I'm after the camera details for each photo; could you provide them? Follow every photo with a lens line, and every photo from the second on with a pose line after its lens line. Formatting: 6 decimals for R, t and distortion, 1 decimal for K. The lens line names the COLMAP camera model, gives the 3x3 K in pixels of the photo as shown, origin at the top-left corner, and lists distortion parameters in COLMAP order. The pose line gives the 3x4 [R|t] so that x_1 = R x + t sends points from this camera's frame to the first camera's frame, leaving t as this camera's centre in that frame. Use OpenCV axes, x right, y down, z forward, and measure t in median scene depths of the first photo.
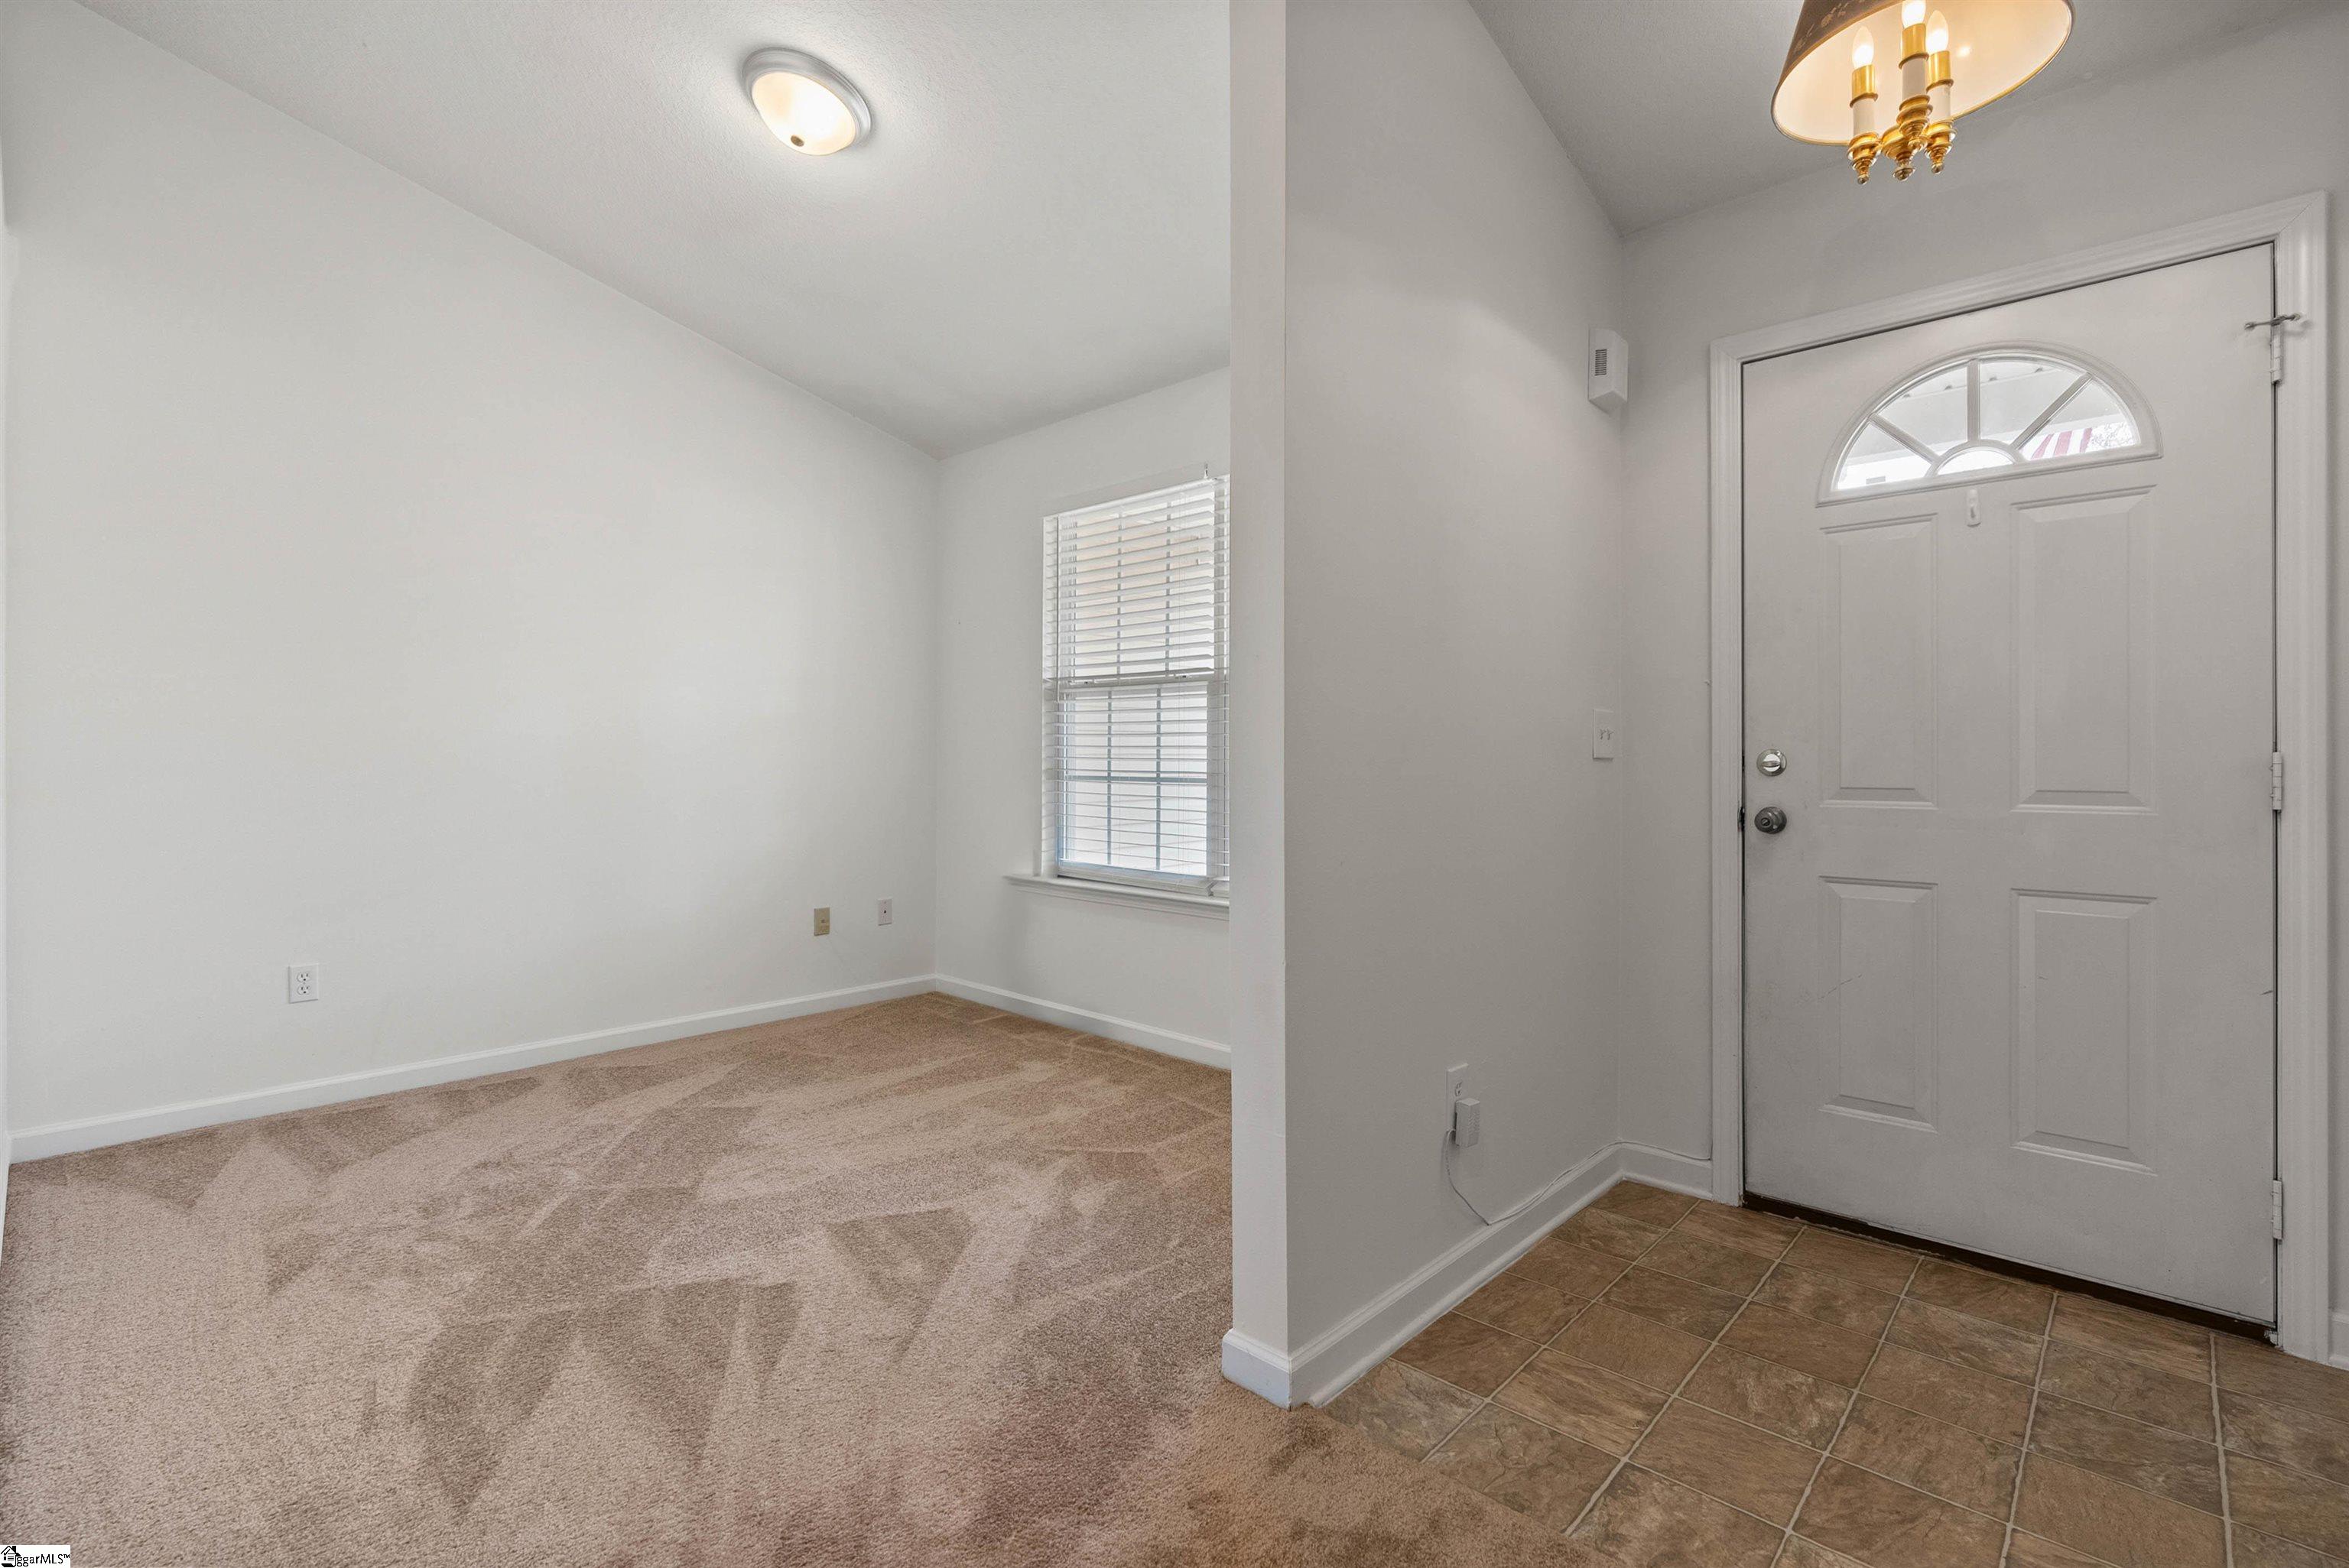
lens RADIAL K [[1063.1, 0, 1179.3], [0, 1063.1, 770.4], [0, 0, 1]] dist [-0.000875, 0.000337]
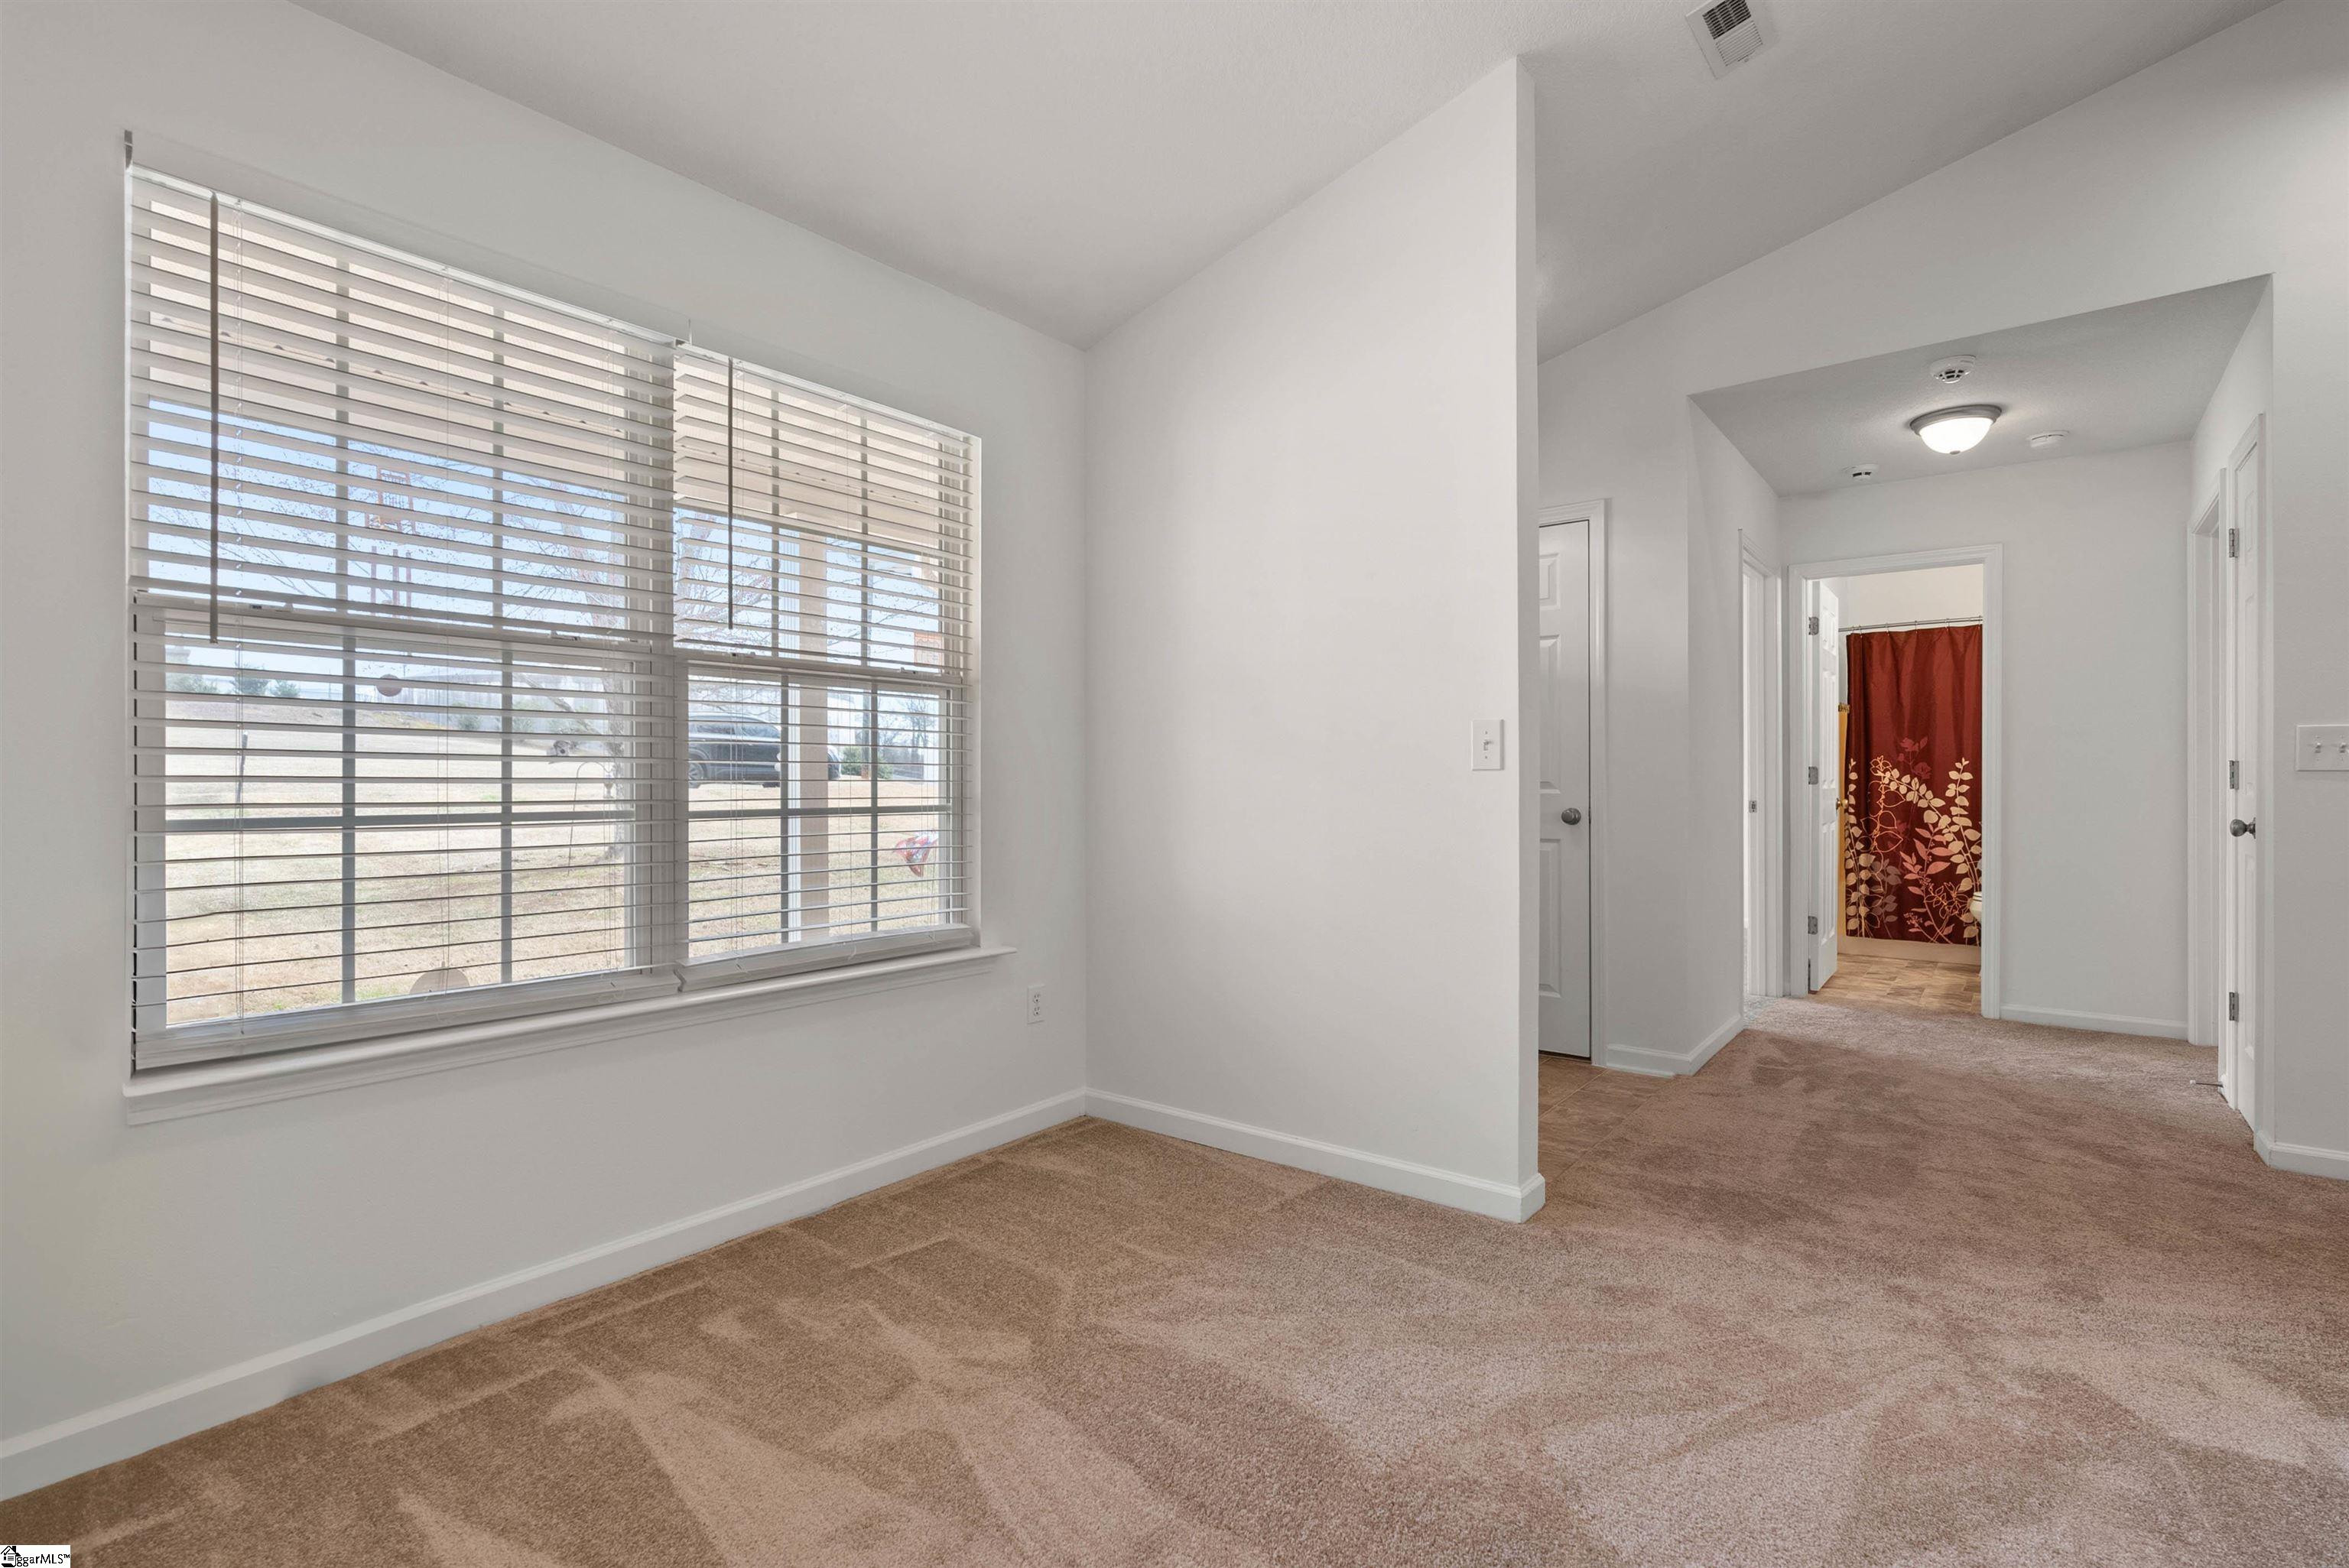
lens RADIAL K [[1063.1, 0, 1179.3], [0, 1063.1, 770.4], [0, 0, 1]] dist [-0.000875, 0.000337]
pose [[-0.093574, -0.000091, 0.995612, -0.611133], [0.011359, 0.999935, 0.001159, -0.012313], [-0.995547, 0.011418, -0.093567, 0.719078]]
